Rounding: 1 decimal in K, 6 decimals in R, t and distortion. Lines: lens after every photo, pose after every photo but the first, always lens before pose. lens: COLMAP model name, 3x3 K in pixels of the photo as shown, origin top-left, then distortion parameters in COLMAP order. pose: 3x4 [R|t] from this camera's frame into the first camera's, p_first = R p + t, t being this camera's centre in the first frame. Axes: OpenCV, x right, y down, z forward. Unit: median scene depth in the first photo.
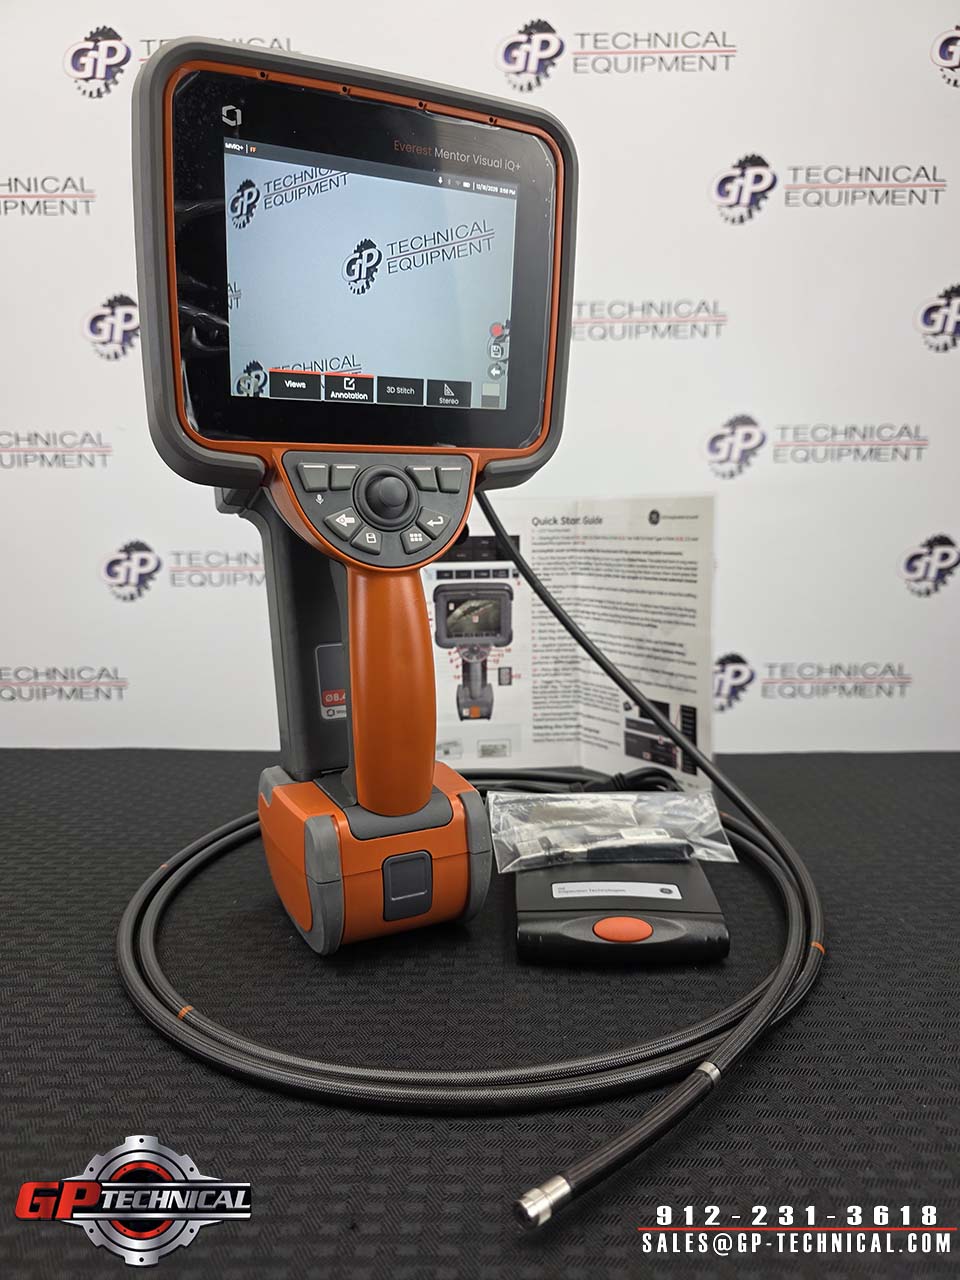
lens RADIAL K [[851.9, 0, 482.4], [0, 851.9, 664.8], [0, 0, 1]] dist [0.021512, -0.004489]
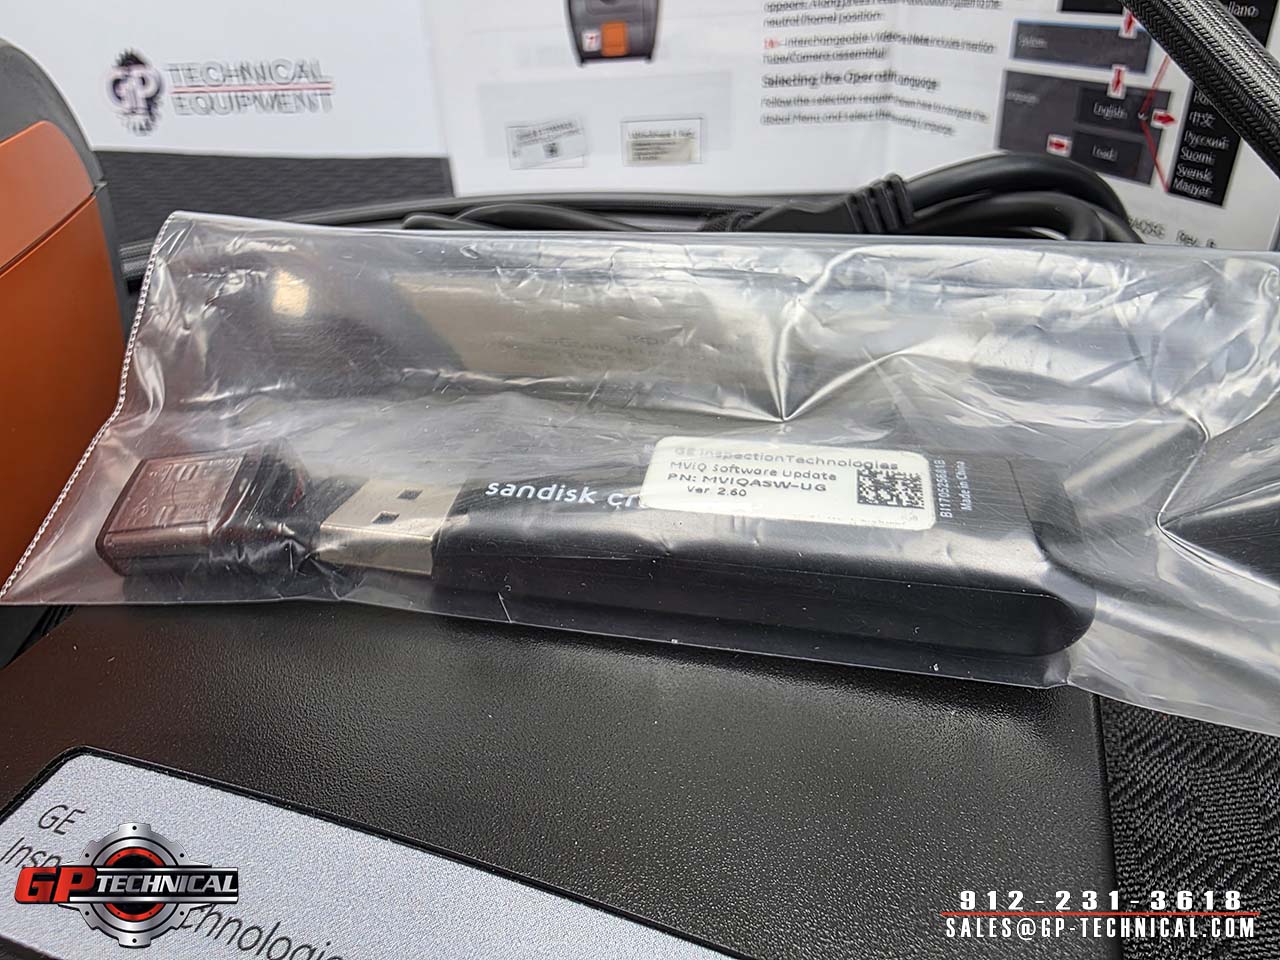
lens RADIAL K [[875.1, 0, 631.5], [0, 875.1, 484.0], [0, 0, 1]] dist [0.022509, 0.001242]
pose [[0.945281, 0.116801, -0.304635, 0.149435], [0.008731, 0.924331, 0.381491, 0.092124], [0.326142, -0.363276, 0.872732, 0.586076]]
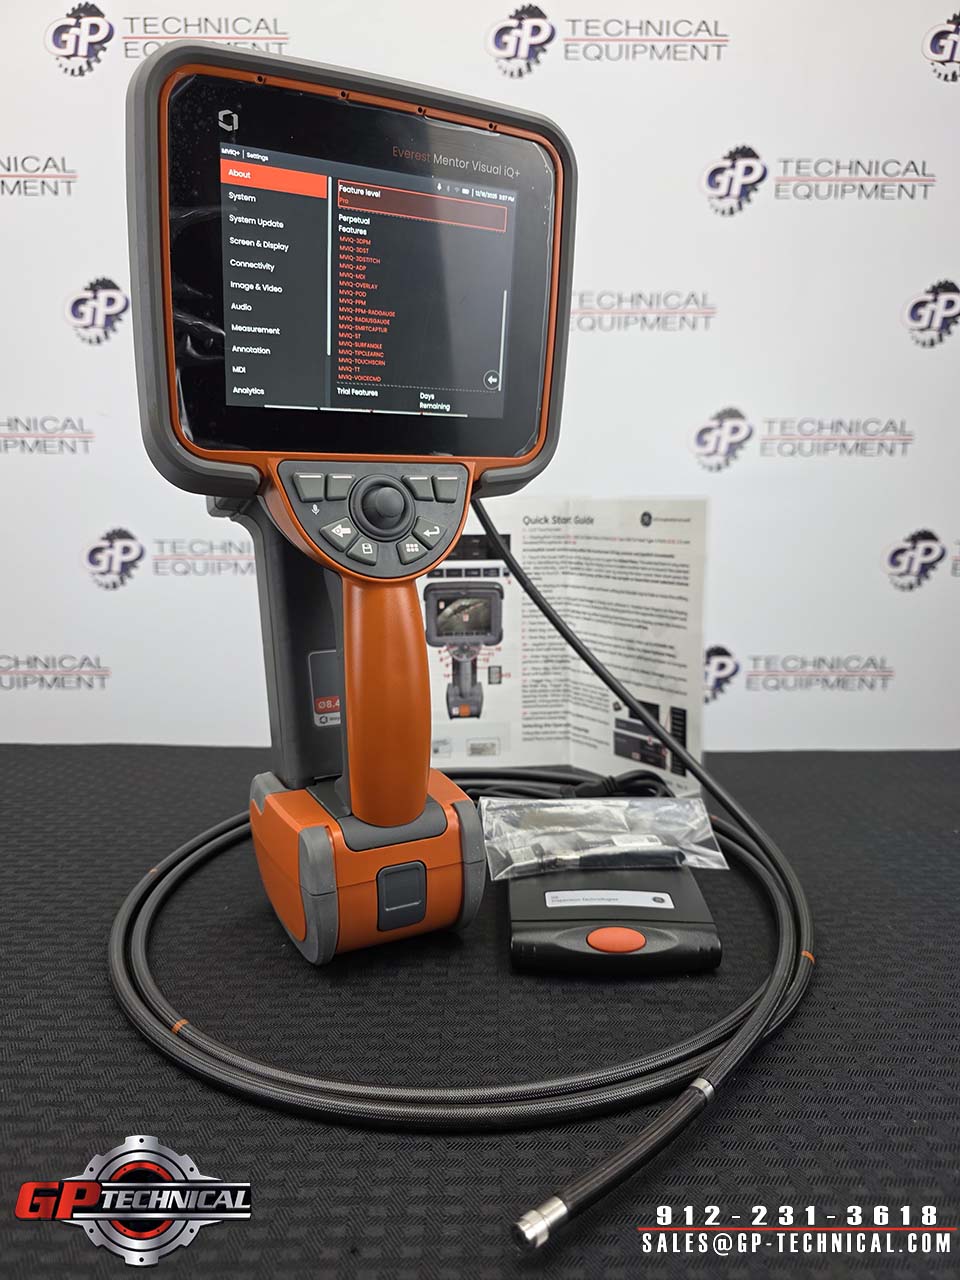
lens RADIAL K [[852.4, 0, 481.2], [0, 852.4, 660.2], [0, 0, 1]] dist [0.019796, -0.003508]
pose [[0.999781, 0.005668, 0.020141, -0.009891], [-0.005993, 0.999852, 0.016119, -0.020544], [-0.020047, -0.016237, 0.999667, 0.001622]]
